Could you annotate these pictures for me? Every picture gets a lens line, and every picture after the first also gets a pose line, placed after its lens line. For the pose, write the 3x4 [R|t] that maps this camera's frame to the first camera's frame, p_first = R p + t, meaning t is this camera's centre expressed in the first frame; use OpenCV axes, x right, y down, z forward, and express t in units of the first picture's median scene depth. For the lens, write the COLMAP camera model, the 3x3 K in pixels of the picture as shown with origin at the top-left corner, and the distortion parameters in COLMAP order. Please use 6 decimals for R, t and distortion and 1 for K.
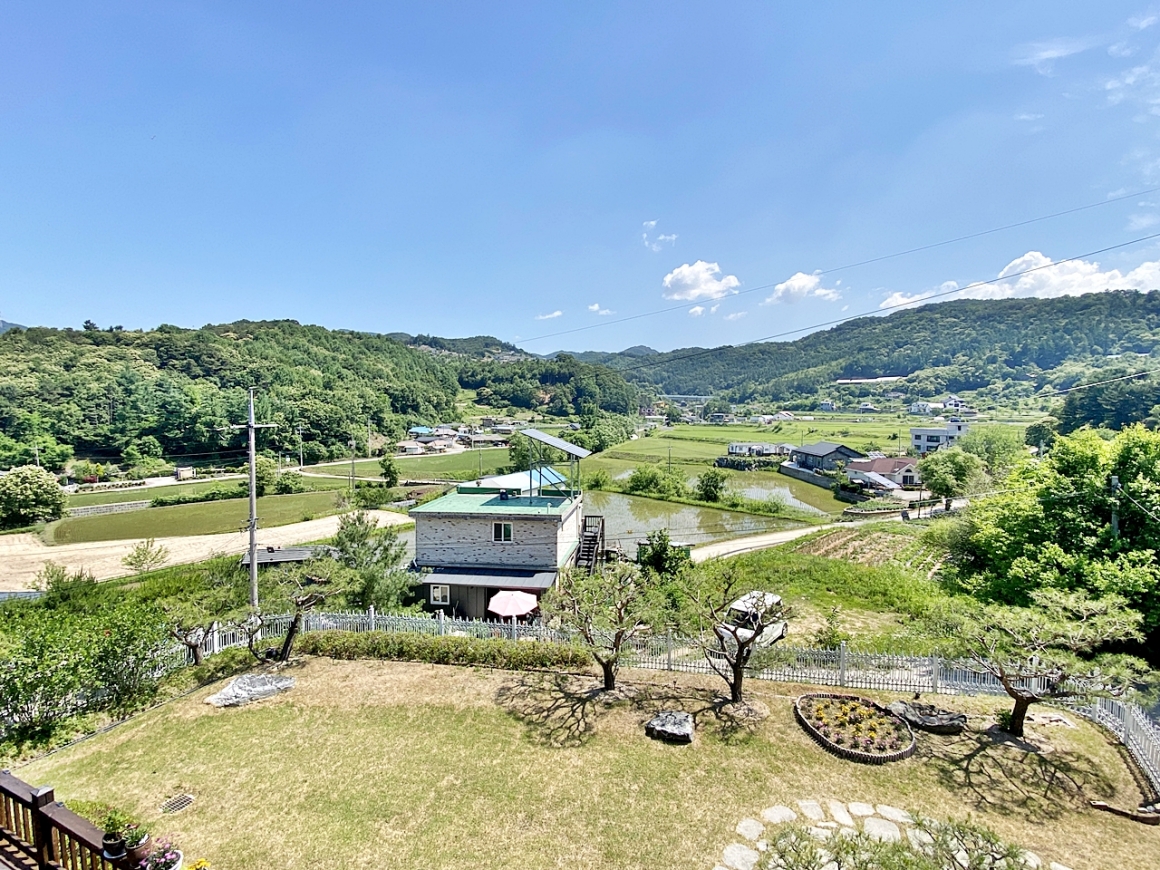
lens RADIAL K [[565.6, 0, 575.1], [0, 565.6, 433.0], [0, 0, 1]] dist [0.016625, -0.022349]
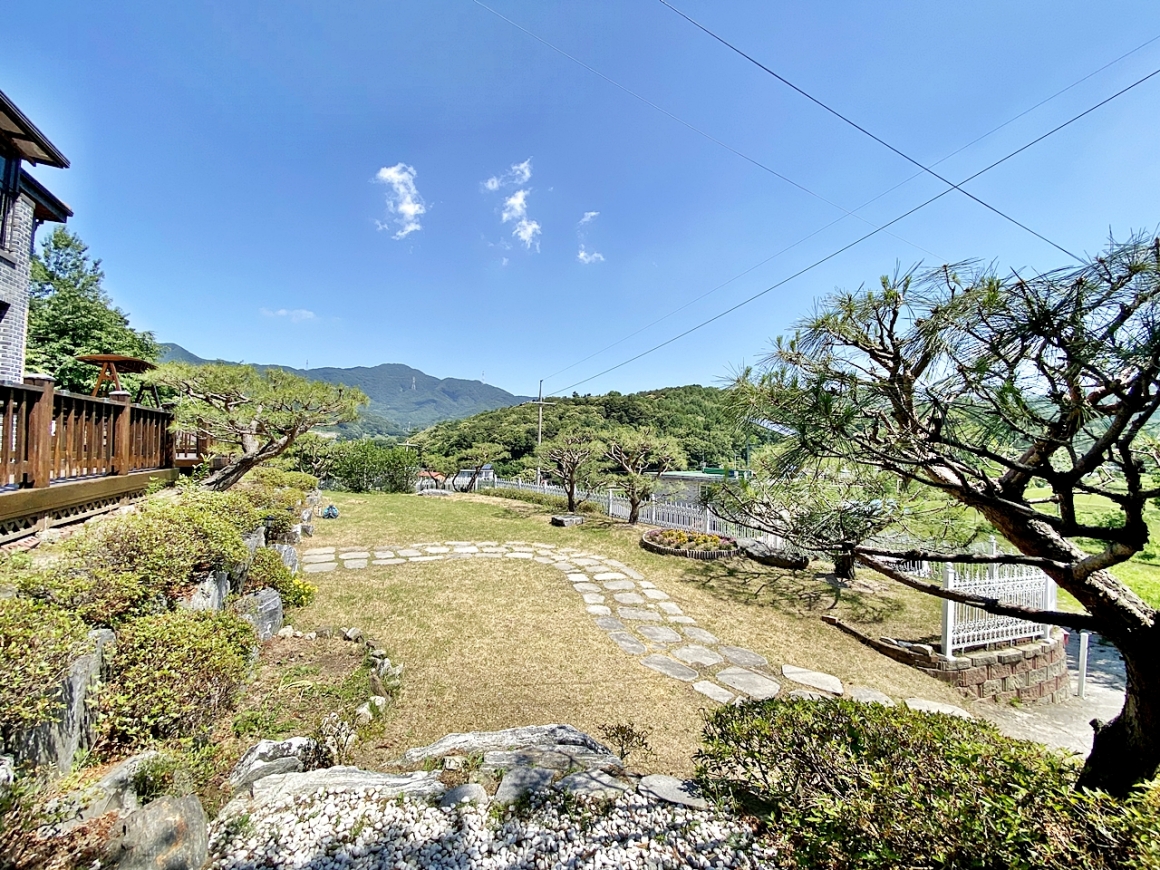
lens RADIAL K [[465.1, 0, 580.1], [0, 465.1, 435.5], [0, 0, 1]] dist [0.002914, -0.003328]
pose [[0.752833, -0.004786, -0.658195, 0.098872], [-0.050919, 0.996553, -0.065486, 0.039114], [0.656239, 0.082815, 0.749994, 0.014133]]
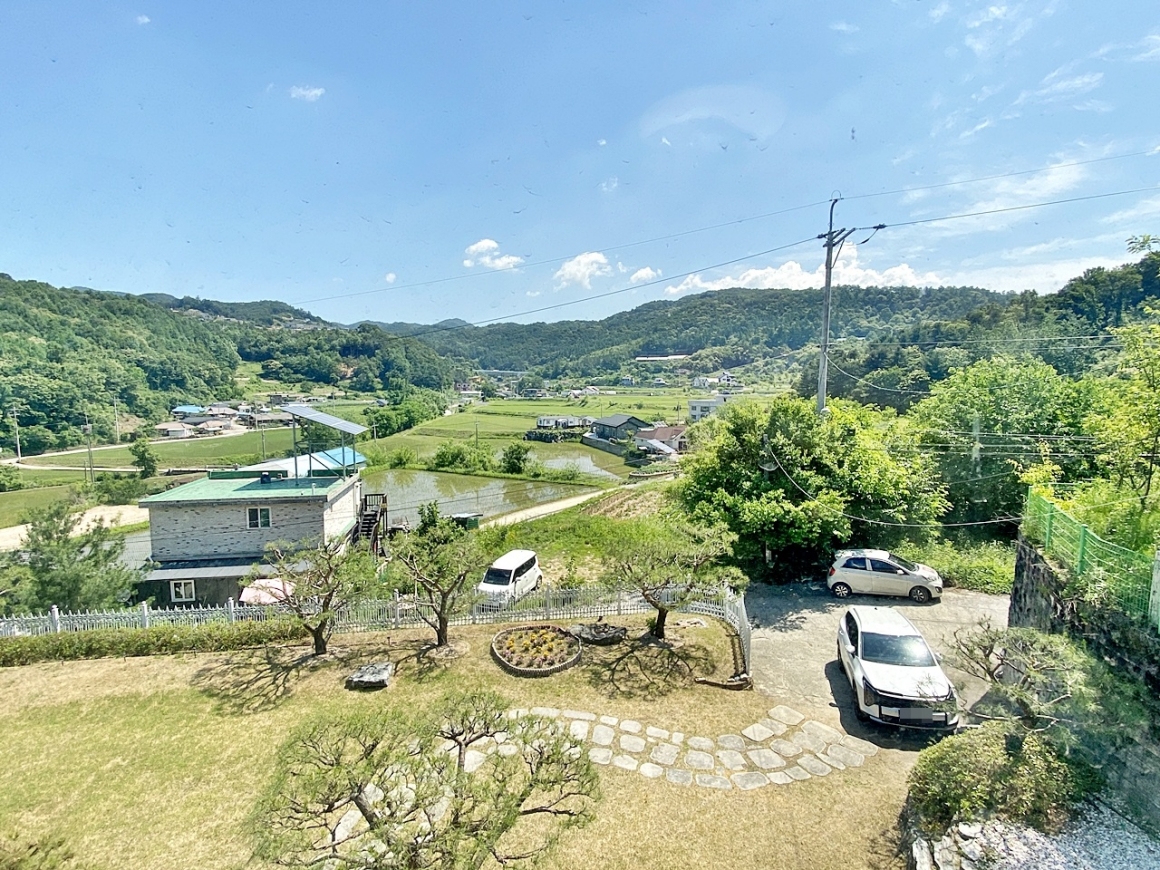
lens RADIAL K [[565.6, 0, 582.7], [0, 565.6, 439.5], [0, 0, 1]] dist [0.016625, -0.022349]
pose [[0.945640, -0.035513, 0.323270, 0.022353], [0.017565, 0.998146, 0.058270, 0.000934], [-0.324740, -0.049424, 0.944511, -0.013767]]
